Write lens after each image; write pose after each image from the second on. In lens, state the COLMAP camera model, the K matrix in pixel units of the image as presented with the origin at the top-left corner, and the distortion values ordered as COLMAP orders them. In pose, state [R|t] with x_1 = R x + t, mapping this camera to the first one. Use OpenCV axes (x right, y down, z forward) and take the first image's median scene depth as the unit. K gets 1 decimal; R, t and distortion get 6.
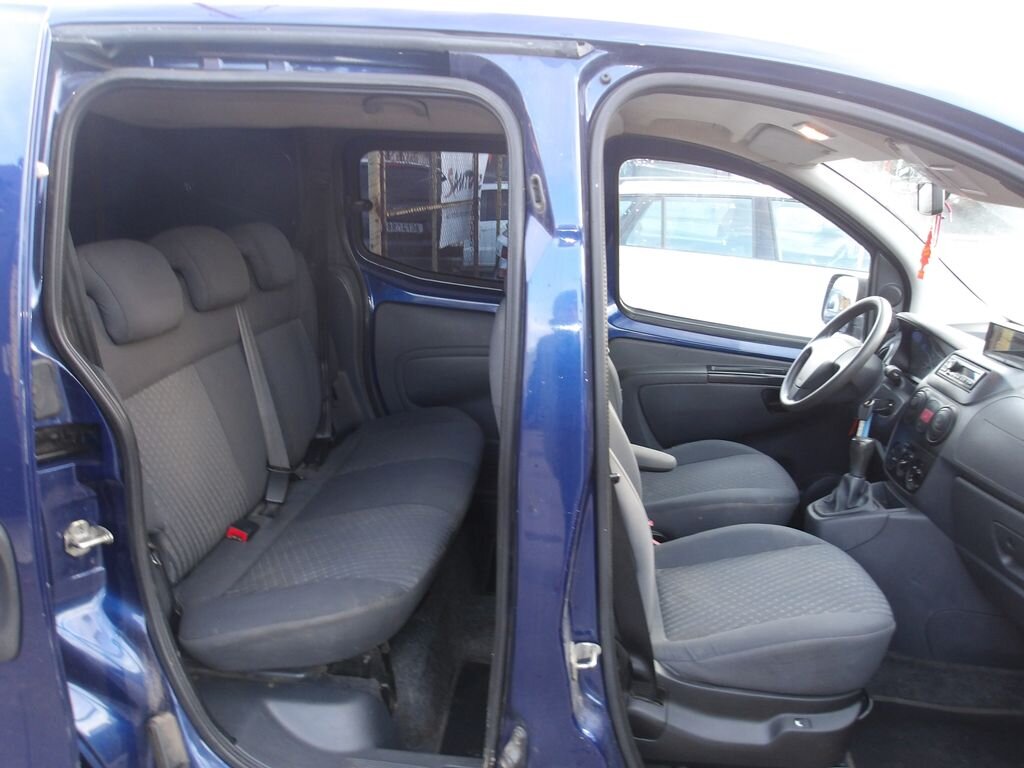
lens RADIAL K [[816.0, 0, 512.0], [0, 816.0, 384.0], [0, 0, 1]] dist [0.075889, -0.001074]
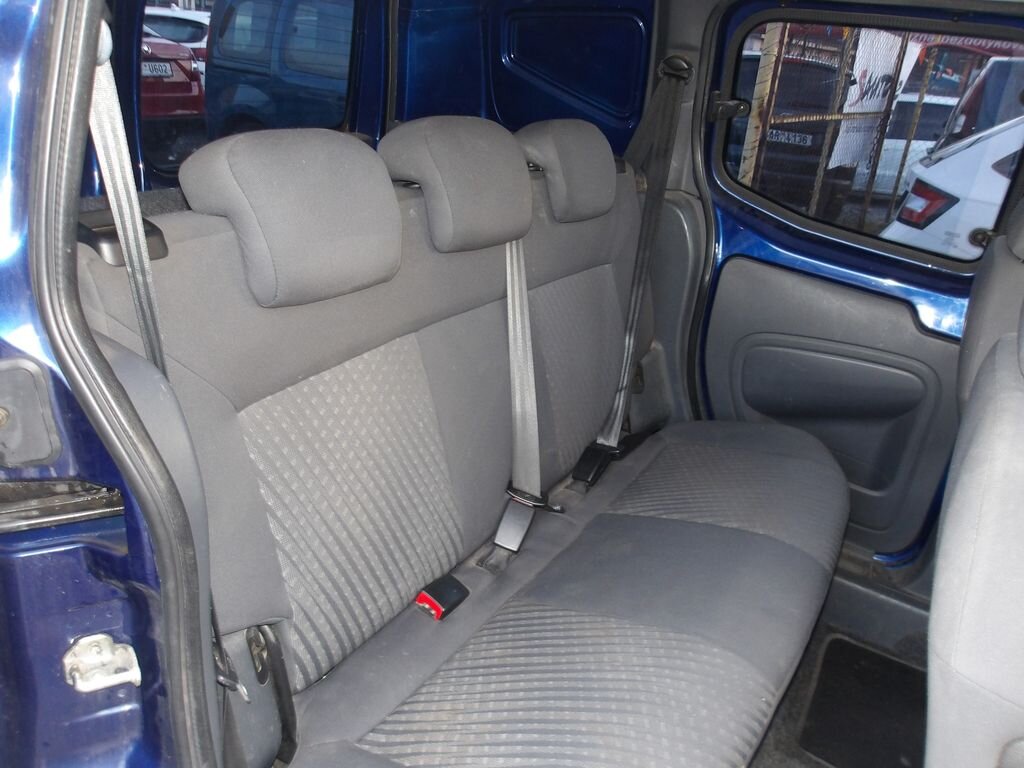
lens RADIAL K [[901.3, 0, 512.0], [0, 901.3, 384.0], [0, 0, 1]] dist [0.017344, 0.006717]
pose [[0.909245, 0.210348, -0.359204, -0.037509], [-0.178372, 0.976573, 0.120367, -0.054763], [0.376108, -0.045371, 0.925464, 0.248360]]
